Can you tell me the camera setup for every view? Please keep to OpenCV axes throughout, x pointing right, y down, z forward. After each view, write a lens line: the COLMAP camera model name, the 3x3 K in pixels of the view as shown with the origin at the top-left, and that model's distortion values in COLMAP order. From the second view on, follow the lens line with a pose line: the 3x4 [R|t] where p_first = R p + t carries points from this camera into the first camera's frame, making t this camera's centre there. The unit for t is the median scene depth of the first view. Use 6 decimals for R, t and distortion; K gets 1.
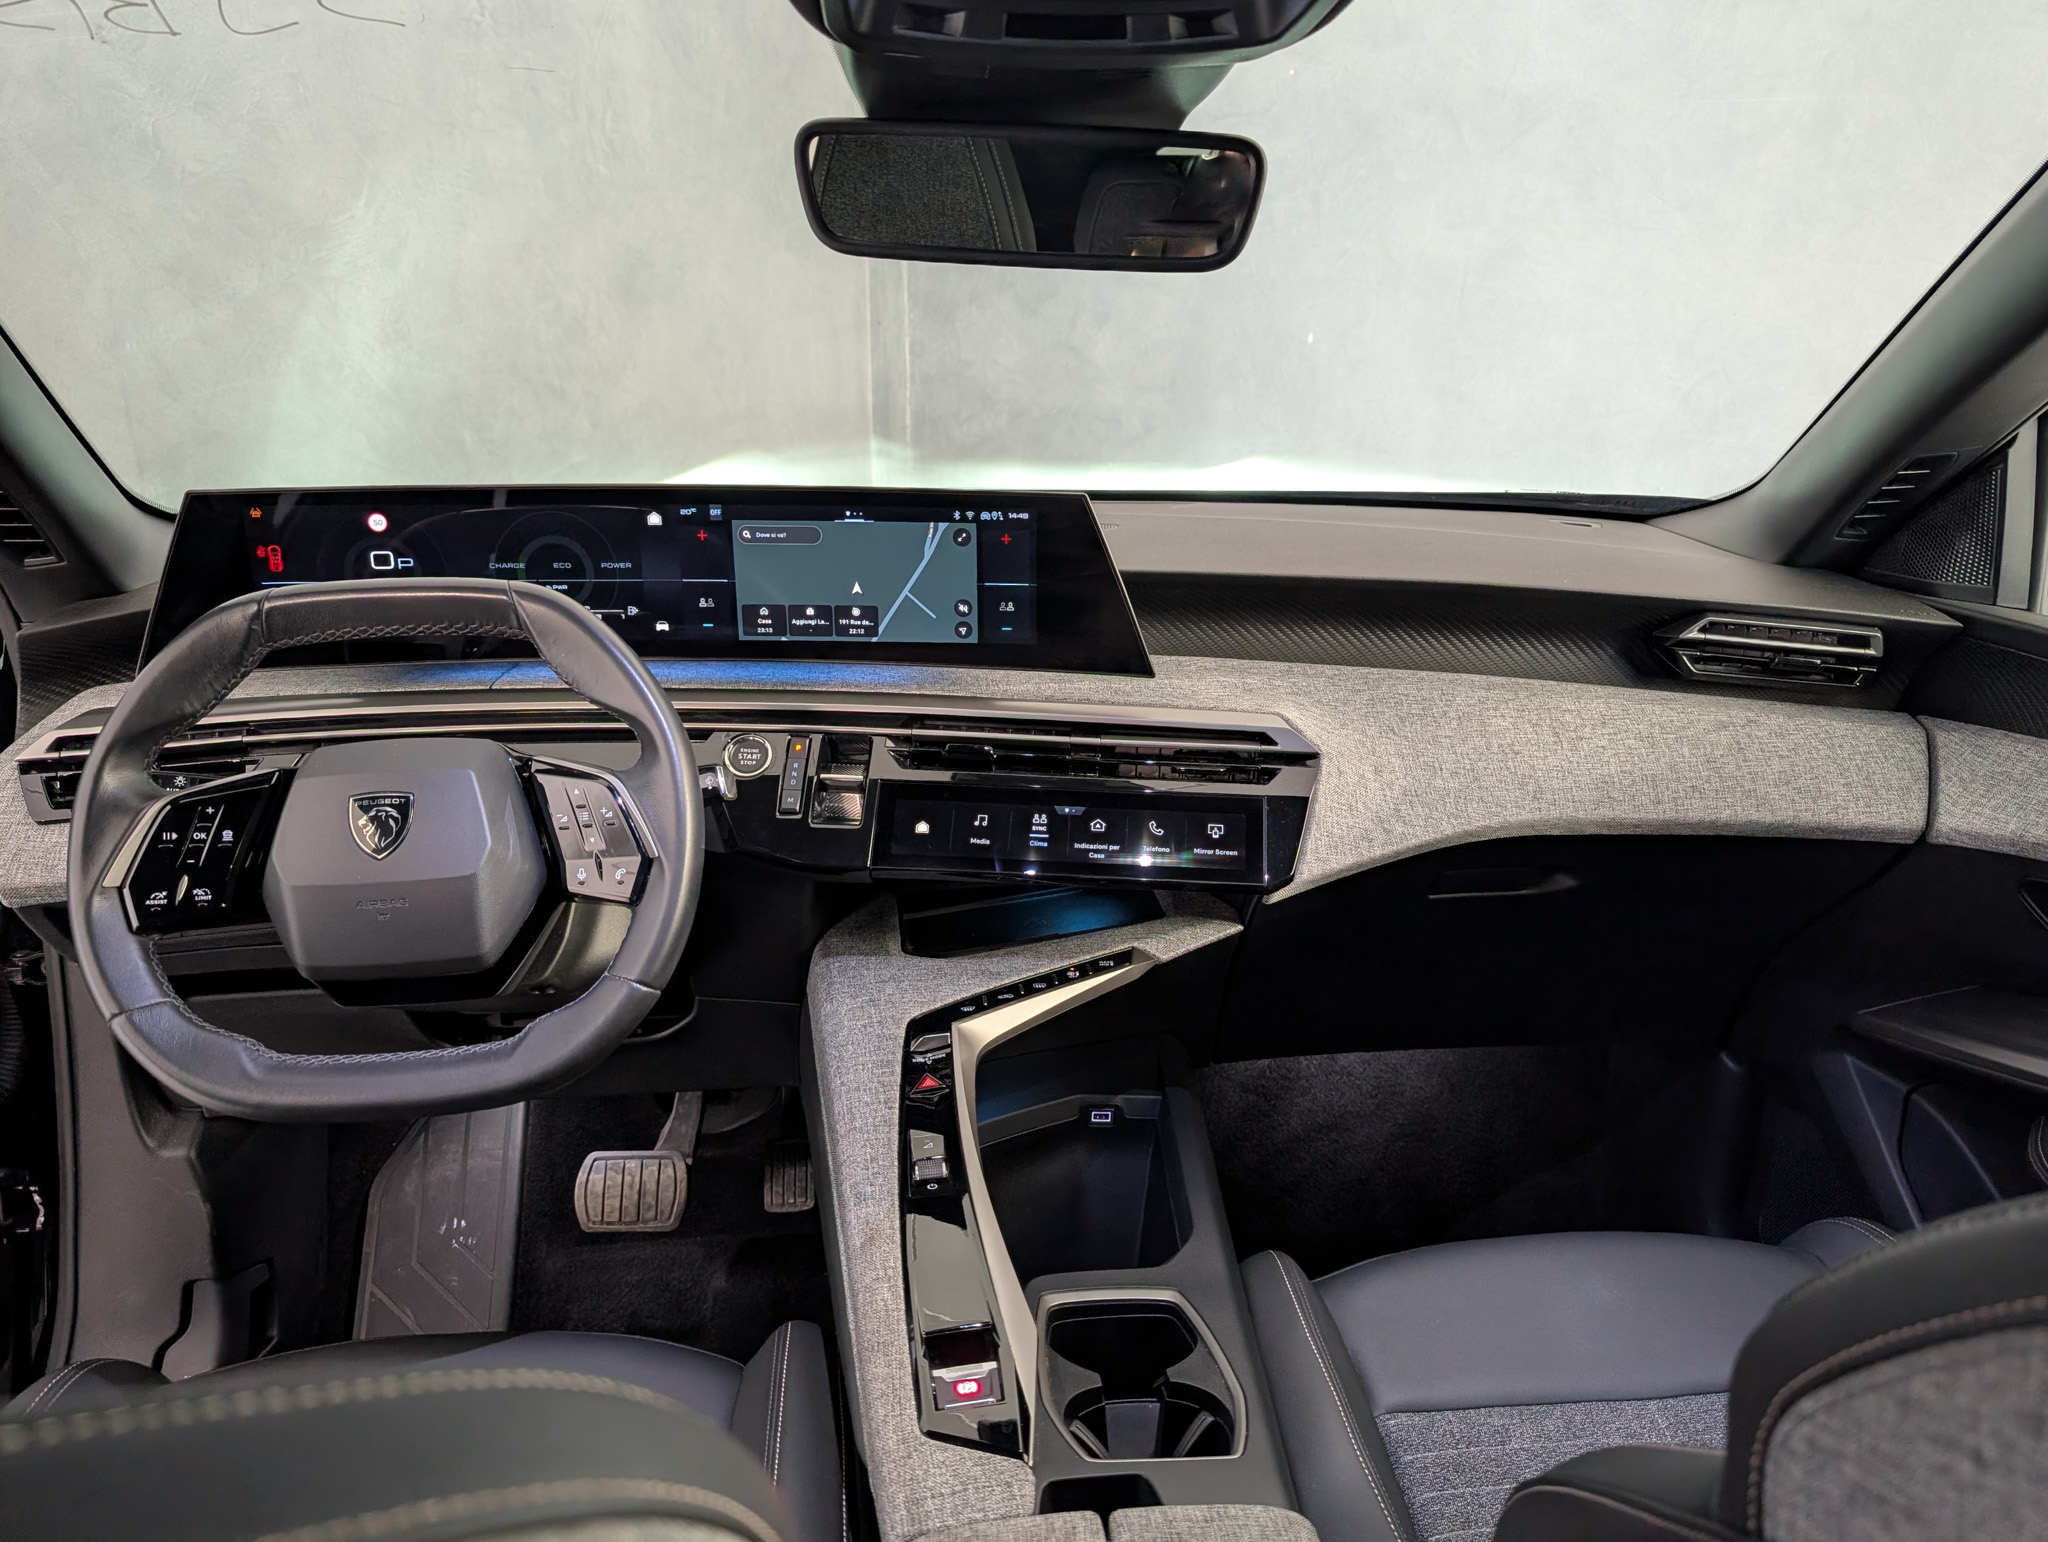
lens RADIAL K [[1523.5, 0, 1067.0], [0, 1523.5, 769.3], [0, 0, 1]] dist [0.009715, -0.001246]
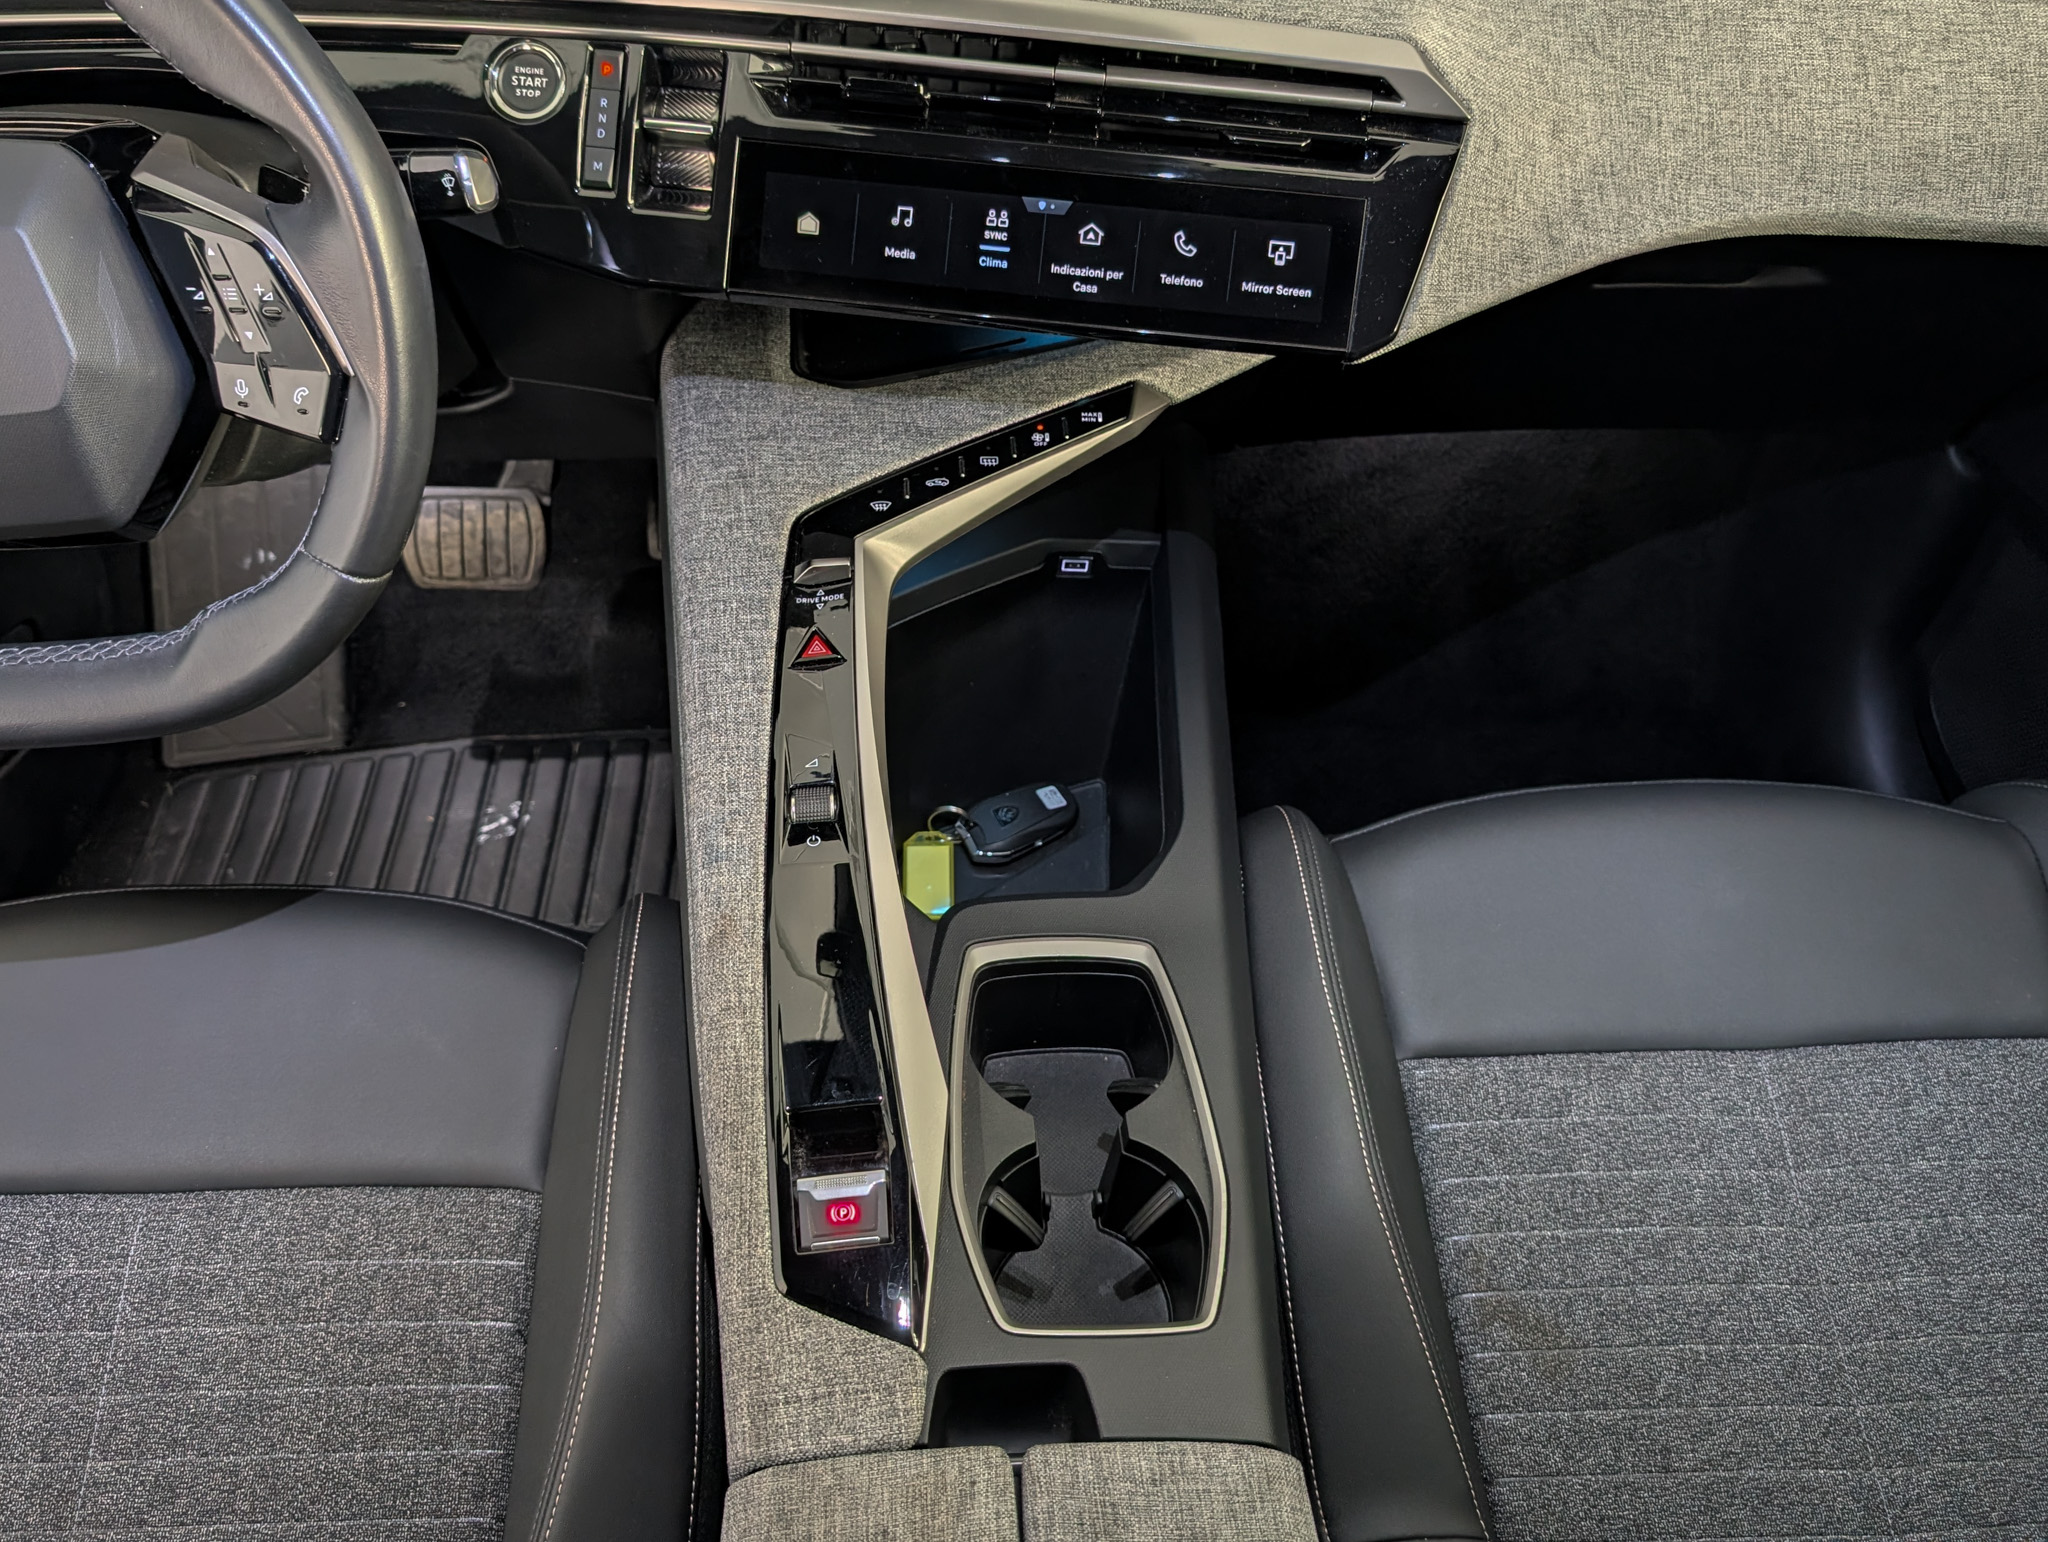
lens RADIAL K [[1719.1, 0, 976.4], [0, 1719.1, 659.8], [0, 0, 1]] dist [0.028359, -0.147450]
pose [[0.997796, 0.054908, -0.037254, 0.009466], [-0.028774, 0.863965, 0.502729, -0.162012], [0.059791, -0.500550, 0.863641, 0.301663]]
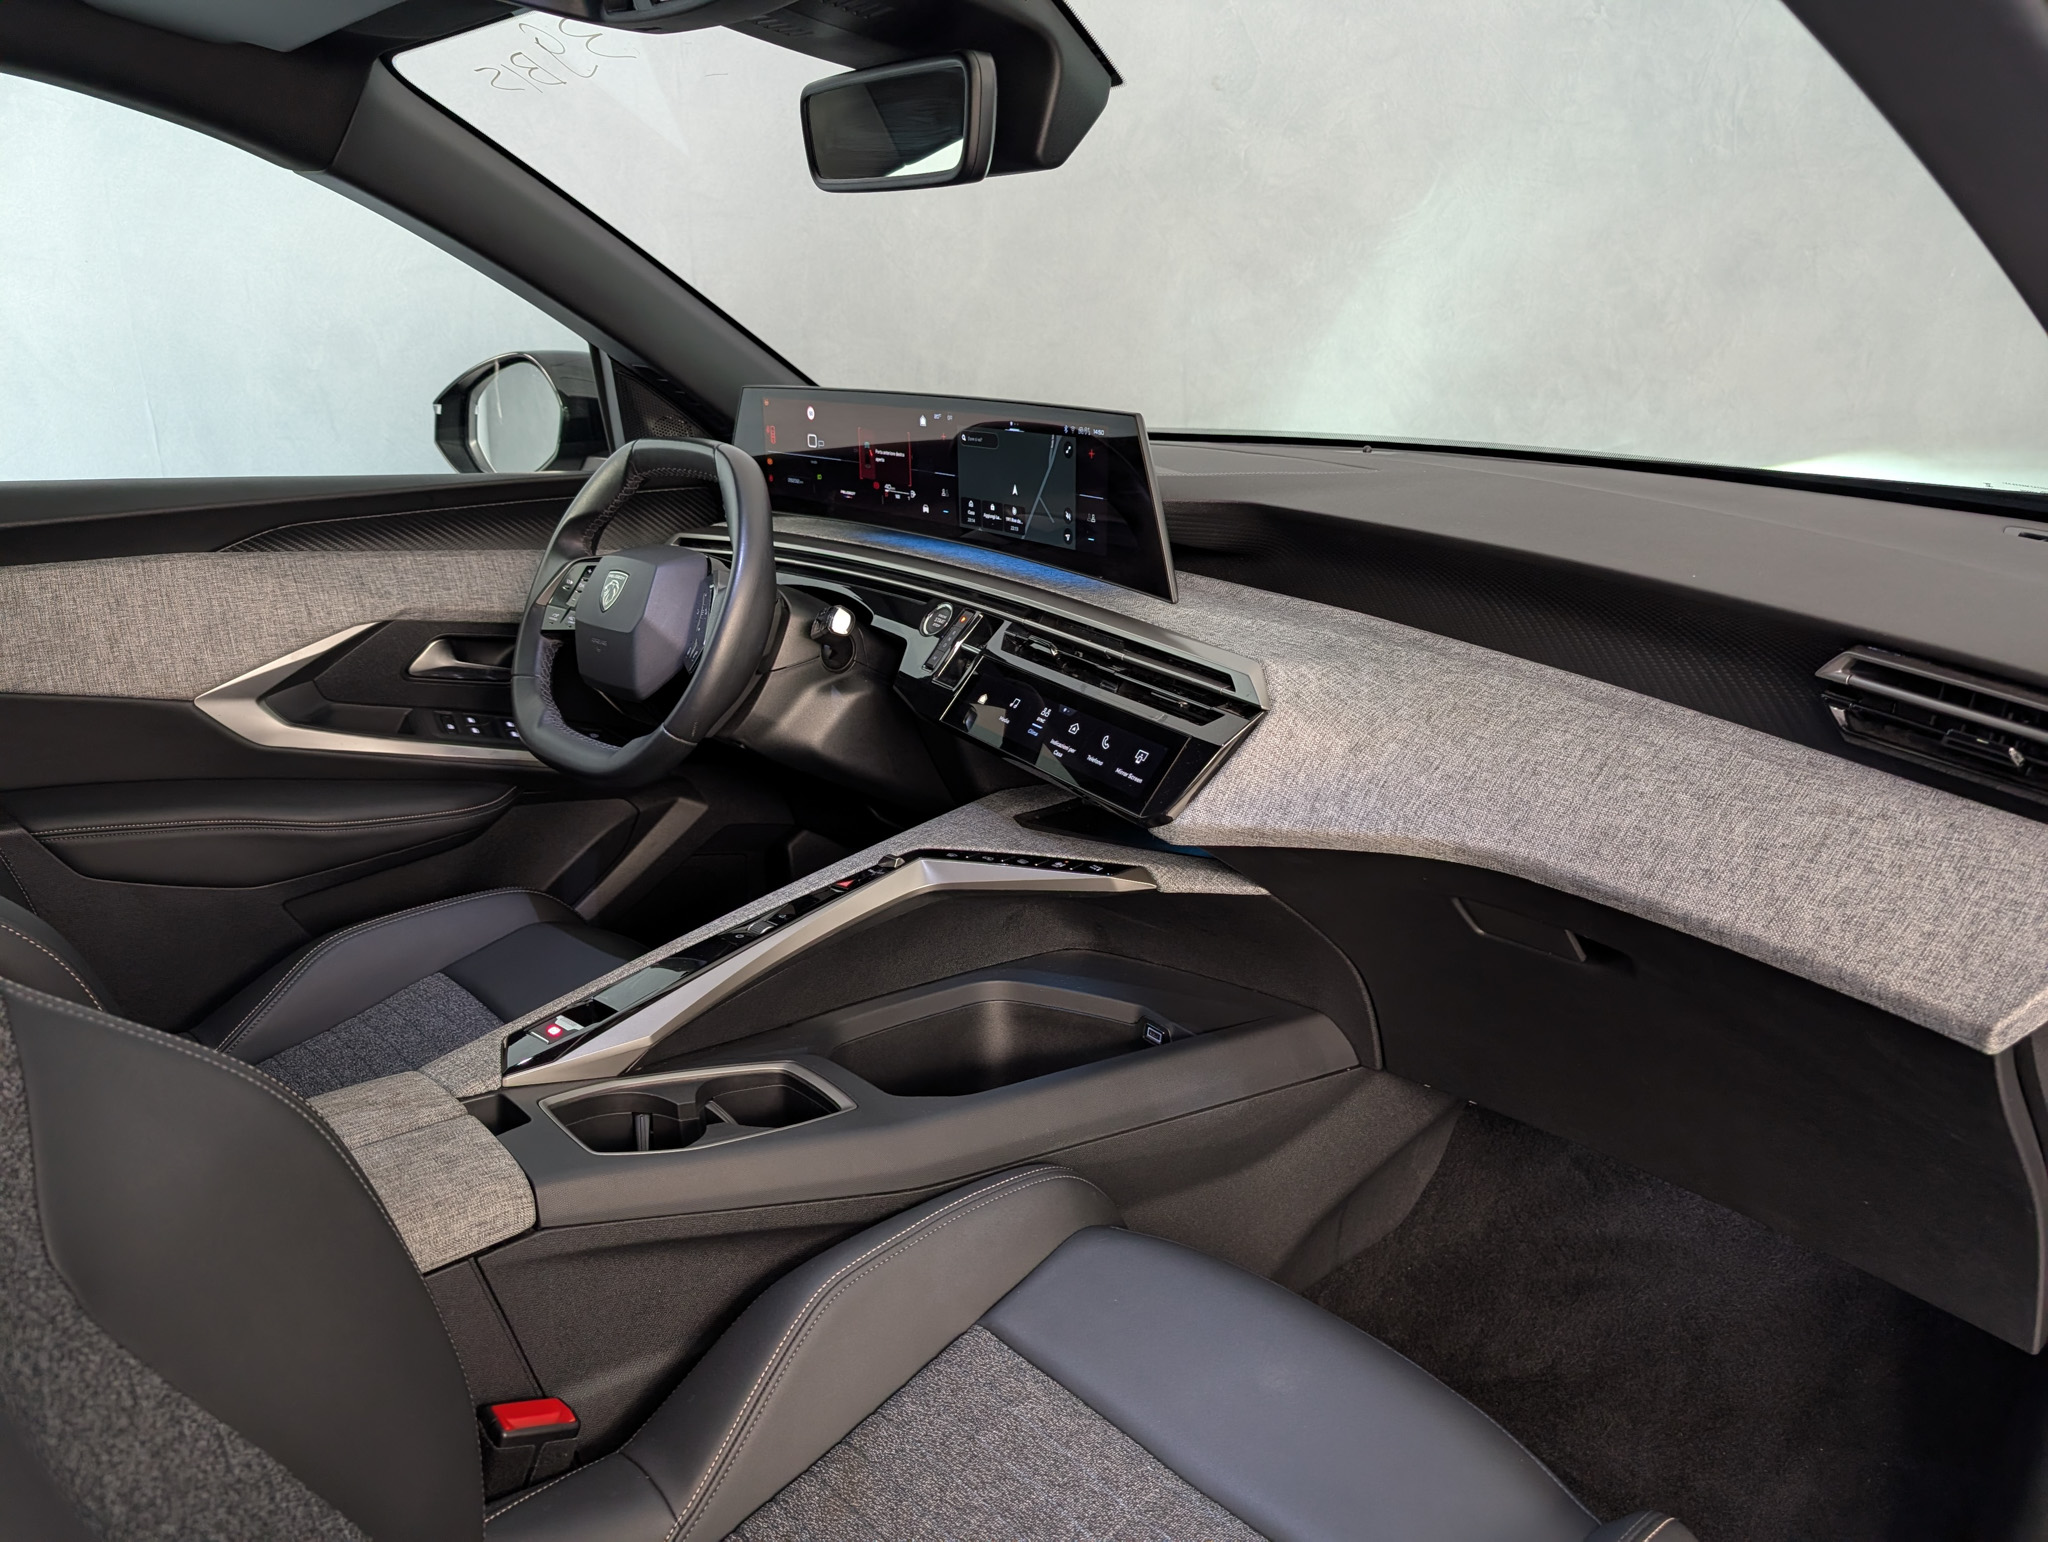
lens RADIAL K [[1447.7, 0, 1065.6], [0, 1447.7, 796.7], [0, 0, 1]] dist [0.012187, -0.001893]
pose [[0.594749, 0.241081, -0.766912, 0.786044], [-0.225237, 0.965738, 0.128909, -0.044835], [0.771714, 0.096069, 0.628672, 0.363624]]
